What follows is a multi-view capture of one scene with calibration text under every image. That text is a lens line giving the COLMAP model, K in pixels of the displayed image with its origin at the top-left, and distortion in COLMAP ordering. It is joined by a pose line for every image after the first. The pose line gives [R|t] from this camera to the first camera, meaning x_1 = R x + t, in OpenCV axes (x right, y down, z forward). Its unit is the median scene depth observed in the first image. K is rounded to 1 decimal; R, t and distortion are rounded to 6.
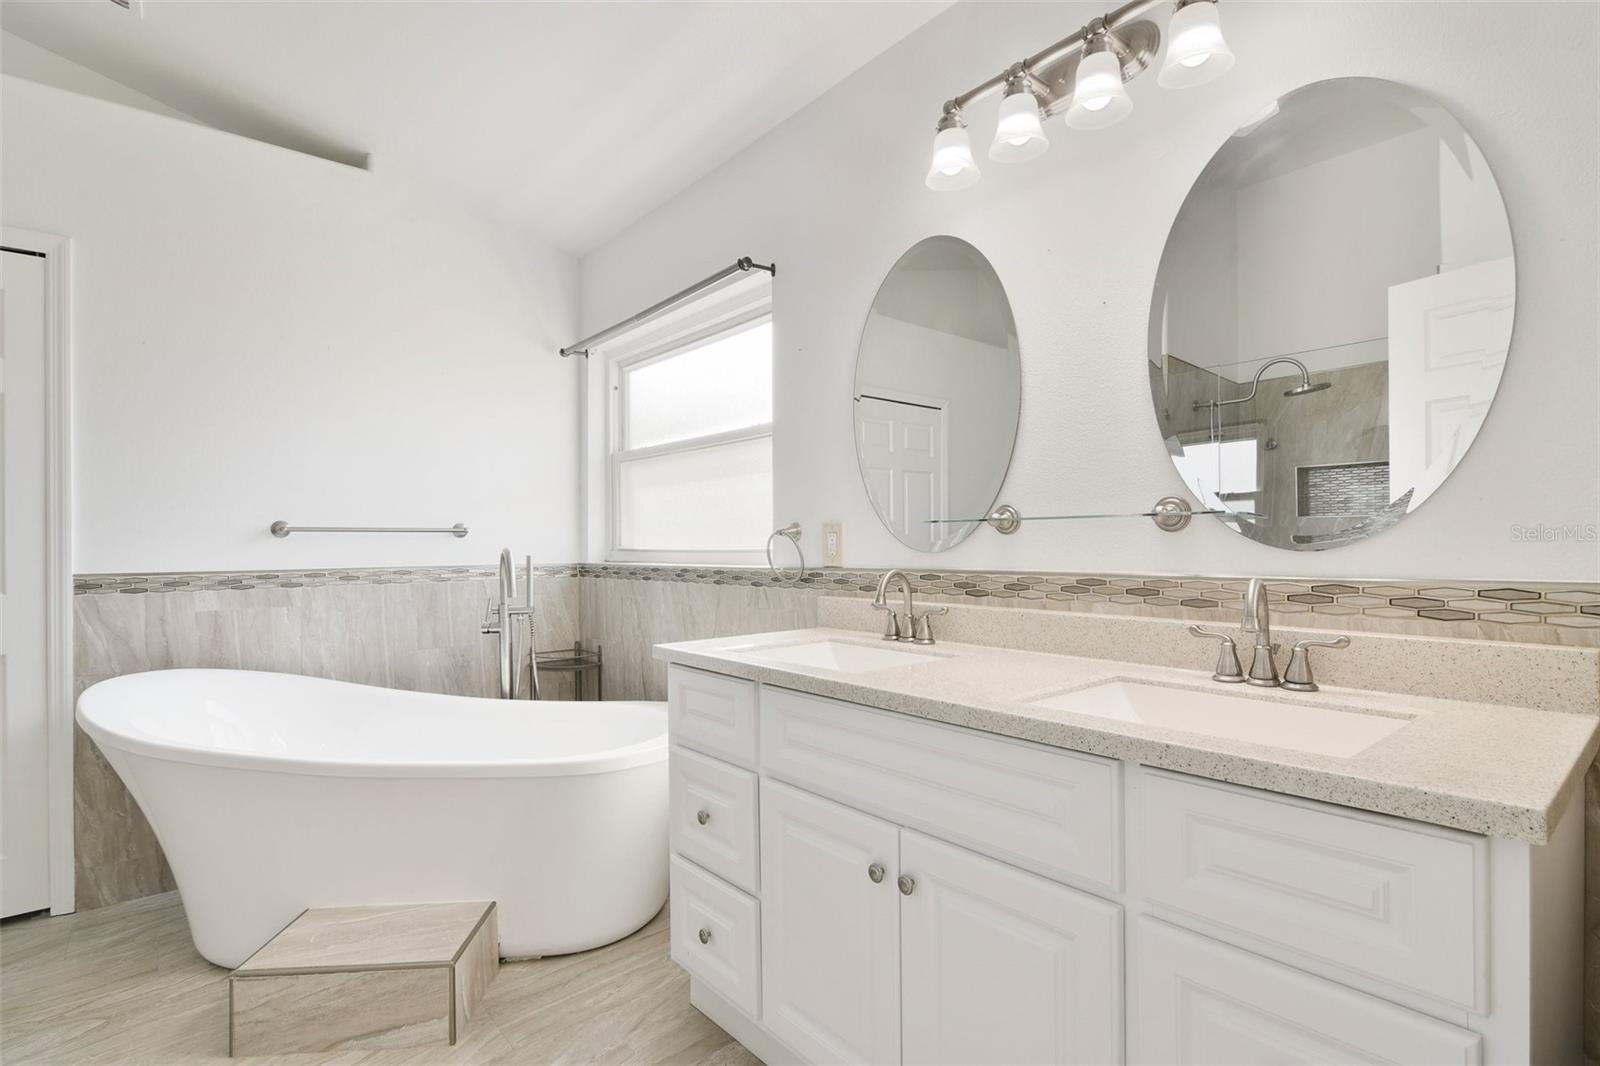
lens RADIAL K [[762.2, 0, 802.0], [0, 762.2, 558.1], [0, 0, 1]] dist [0.003990, -0.000432]
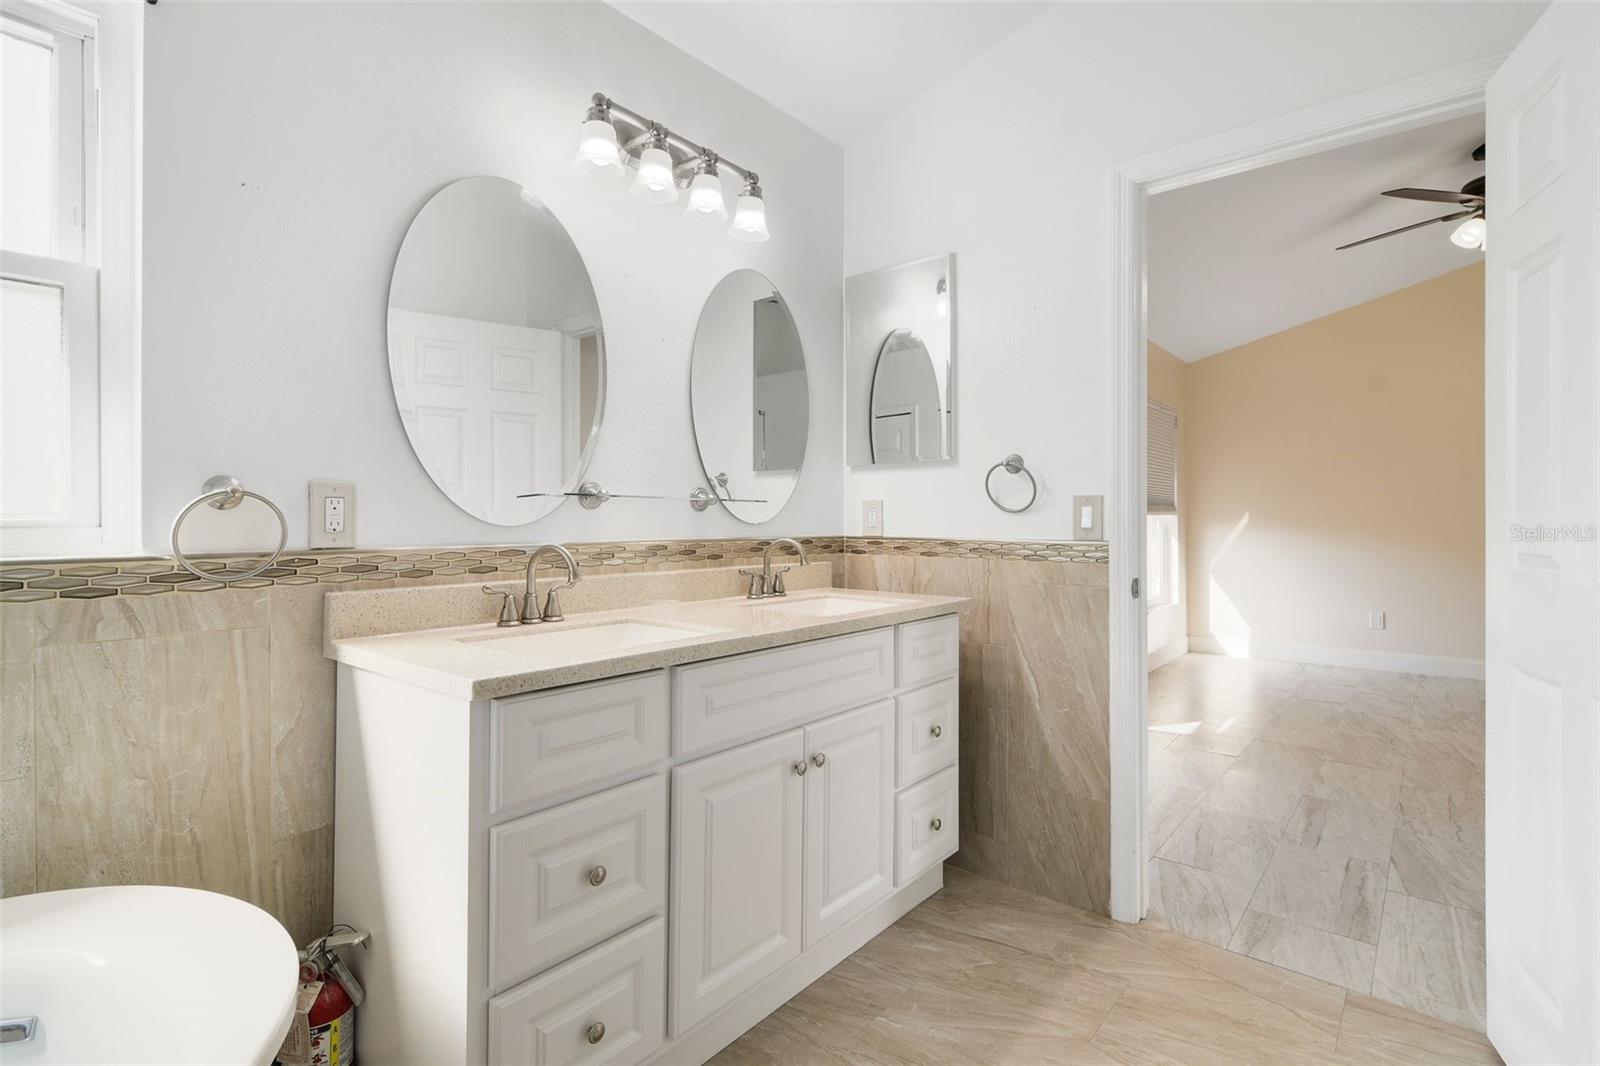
lens RADIAL K [[766.6, 0, 800.5], [0, 766.6, 529.2], [0, 0, 1]] dist [0.009379, -0.001312]
pose [[-0.168047, -0.007251, 0.985752, -0.897707], [0.012491, 0.999877, 0.009484, -0.009189], [-0.985700, 0.013907, -0.167936, 0.905630]]
